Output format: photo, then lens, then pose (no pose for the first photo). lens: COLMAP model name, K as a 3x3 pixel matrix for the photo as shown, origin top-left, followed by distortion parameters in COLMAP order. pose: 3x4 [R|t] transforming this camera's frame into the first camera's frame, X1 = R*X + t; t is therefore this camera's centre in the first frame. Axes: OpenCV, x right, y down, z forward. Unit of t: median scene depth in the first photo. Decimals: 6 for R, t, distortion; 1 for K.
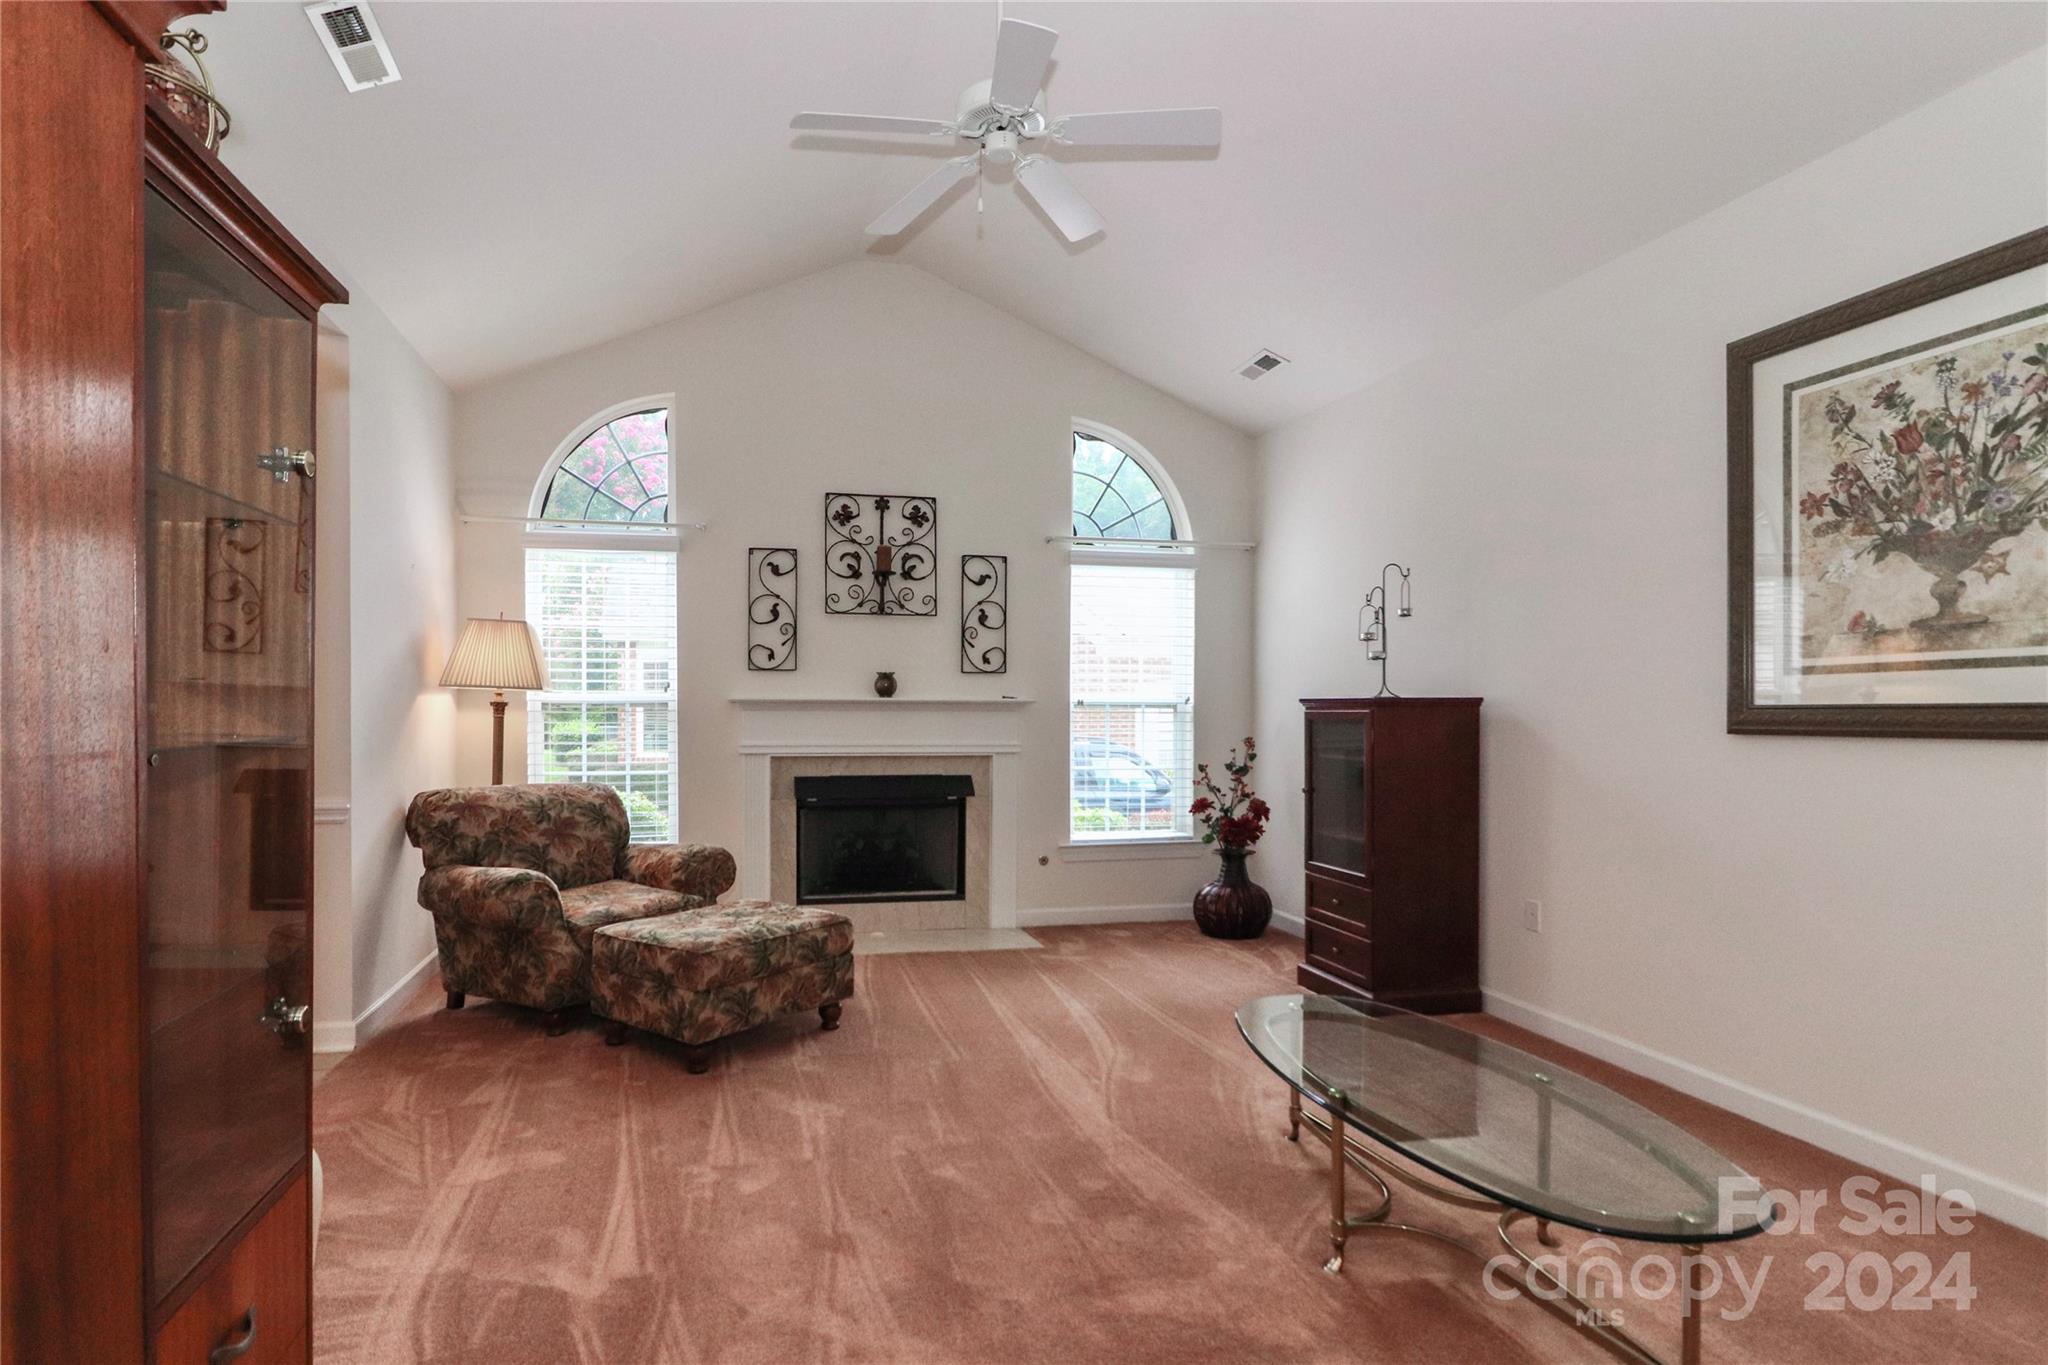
lens RADIAL K [[1066.0, 0, 997.8], [0, 1066.0, 713.0], [0, 0, 1]] dist [0.013099, -0.000109]
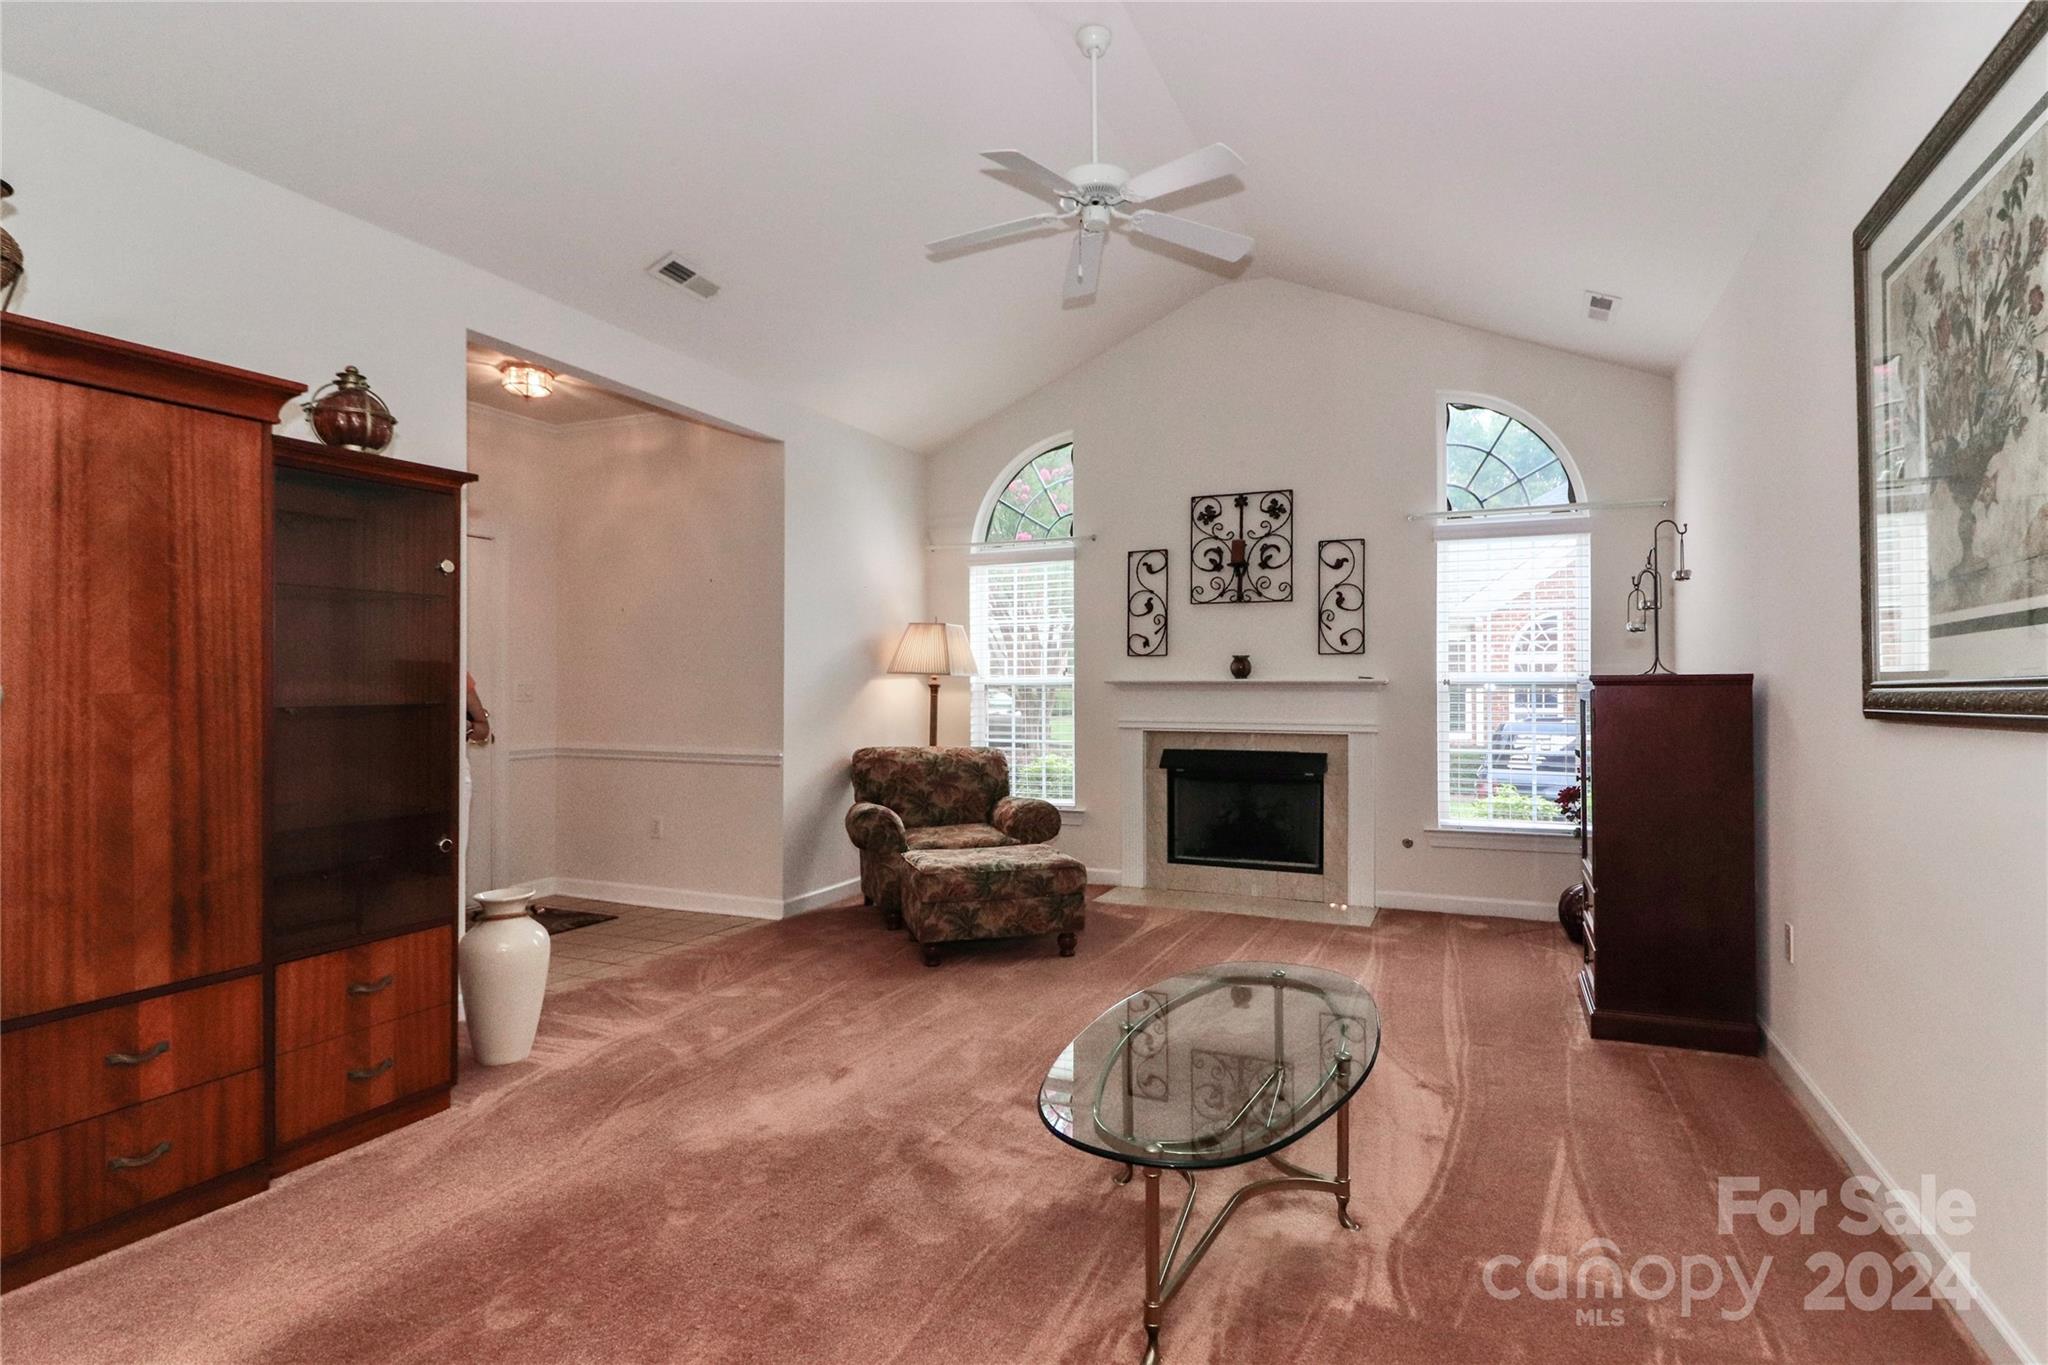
lens RADIAL K [[1064.8, 0, 1065.9], [0, 1064.8, 666.0], [0, 0, 1]] dist [0.002832, -0.000185]
pose [[0.813047, -0.014702, -0.582012, 0.385186], [-0.001101, 0.999640, -0.026790, 0.001839], [0.582197, 0.022422, 0.812739, 0.014811]]
